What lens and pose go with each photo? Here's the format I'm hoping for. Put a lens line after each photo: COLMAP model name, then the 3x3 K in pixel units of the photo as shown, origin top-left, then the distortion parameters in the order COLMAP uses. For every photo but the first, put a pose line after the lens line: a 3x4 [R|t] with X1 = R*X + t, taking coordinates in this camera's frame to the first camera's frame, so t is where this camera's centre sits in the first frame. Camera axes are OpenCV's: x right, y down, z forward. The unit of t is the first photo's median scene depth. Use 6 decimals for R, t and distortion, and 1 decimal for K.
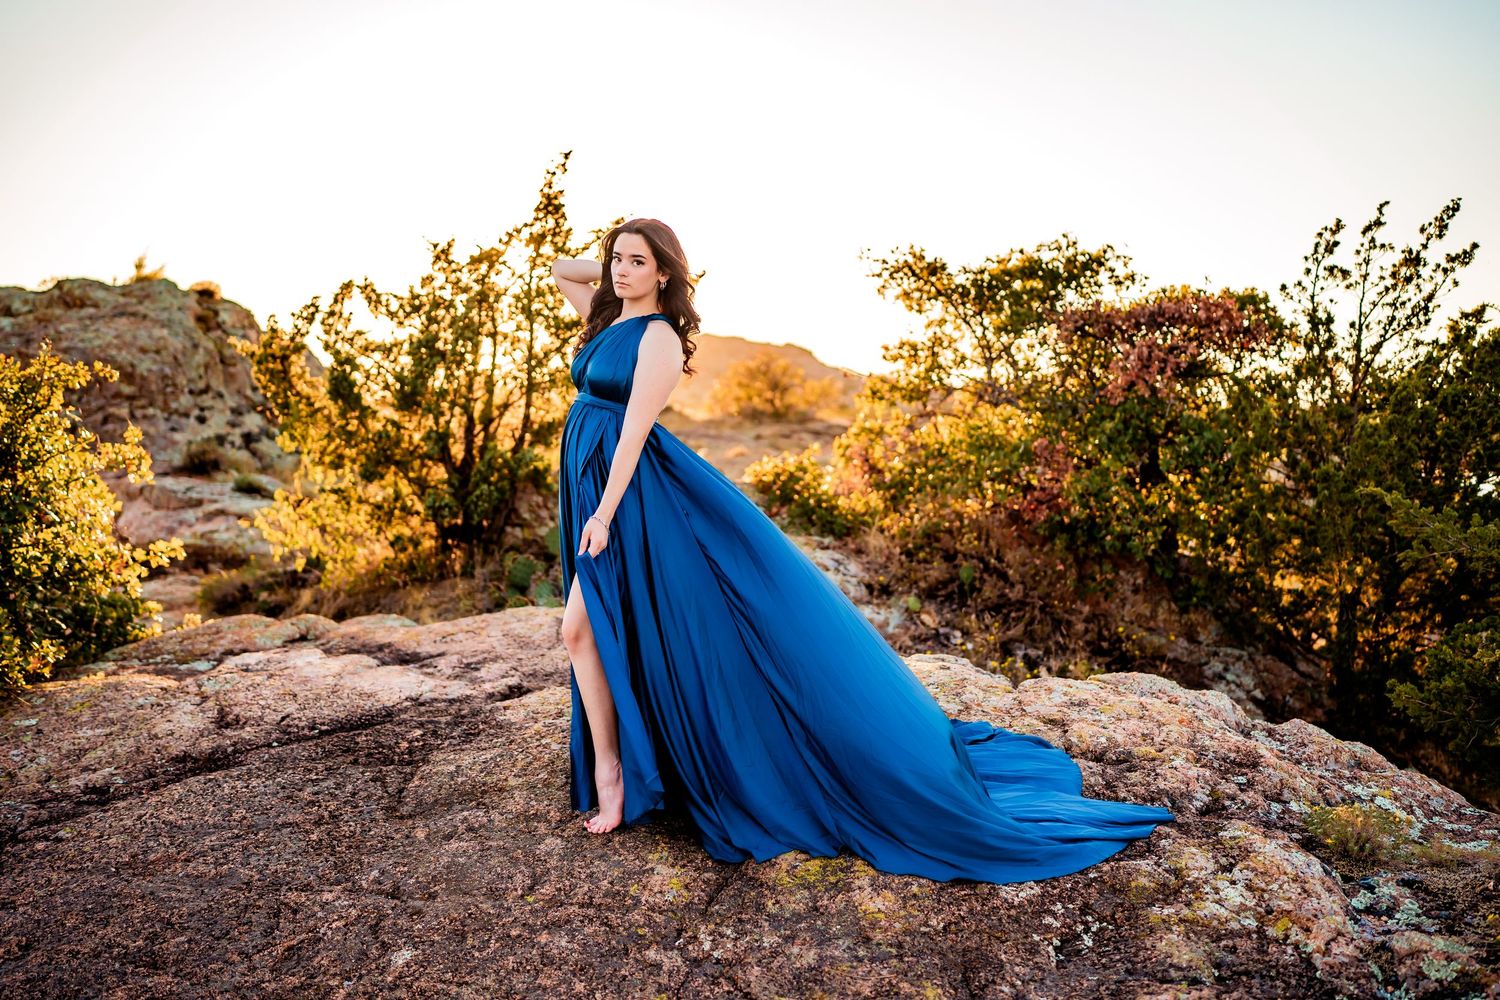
lens RADIAL K [[1467.4, 0, 750.0], [0, 1467.4, 500.0], [0, 0, 1]] dist [0.010641, 0.019155]
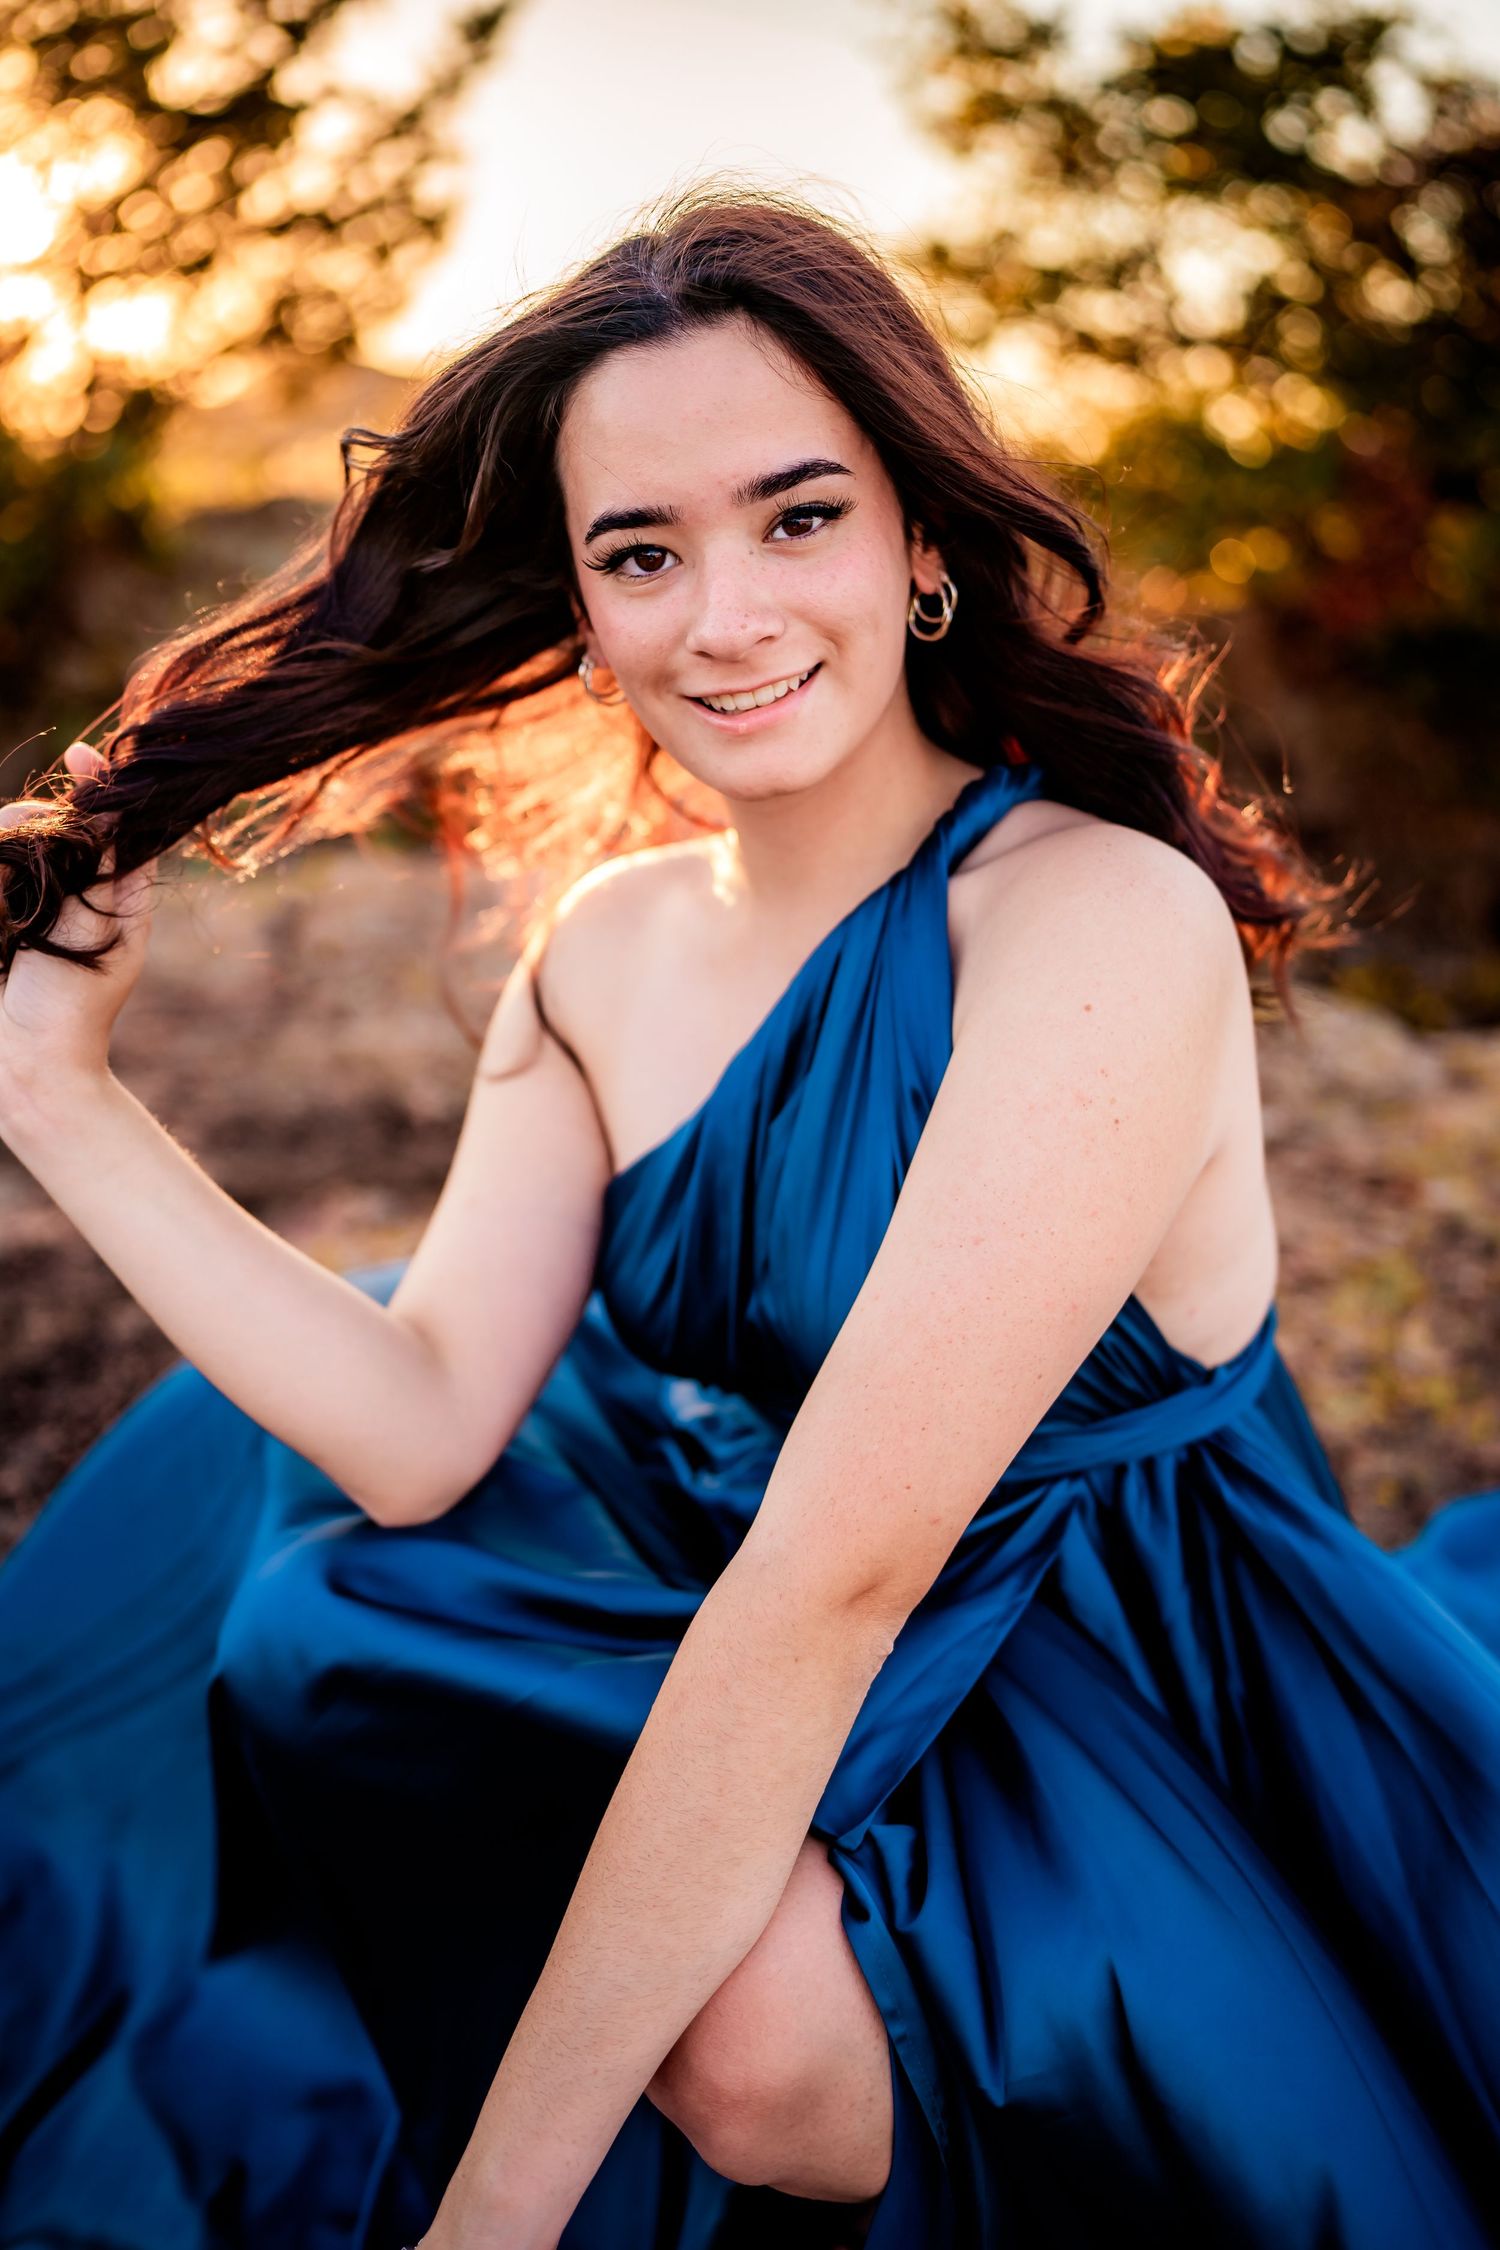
lens RADIAL K [[2207.1, 0, 755.3], [0, 2207.1, 1146.3], [0, 0, 1]] dist [0.014019, 0.013596]
pose [[0.987193, -0.034583, 0.155740, -0.083968], [-0.002197, 0.973182, 0.230026, 0.012137], [-0.159518, -0.227422, 0.960642, 0.389894]]
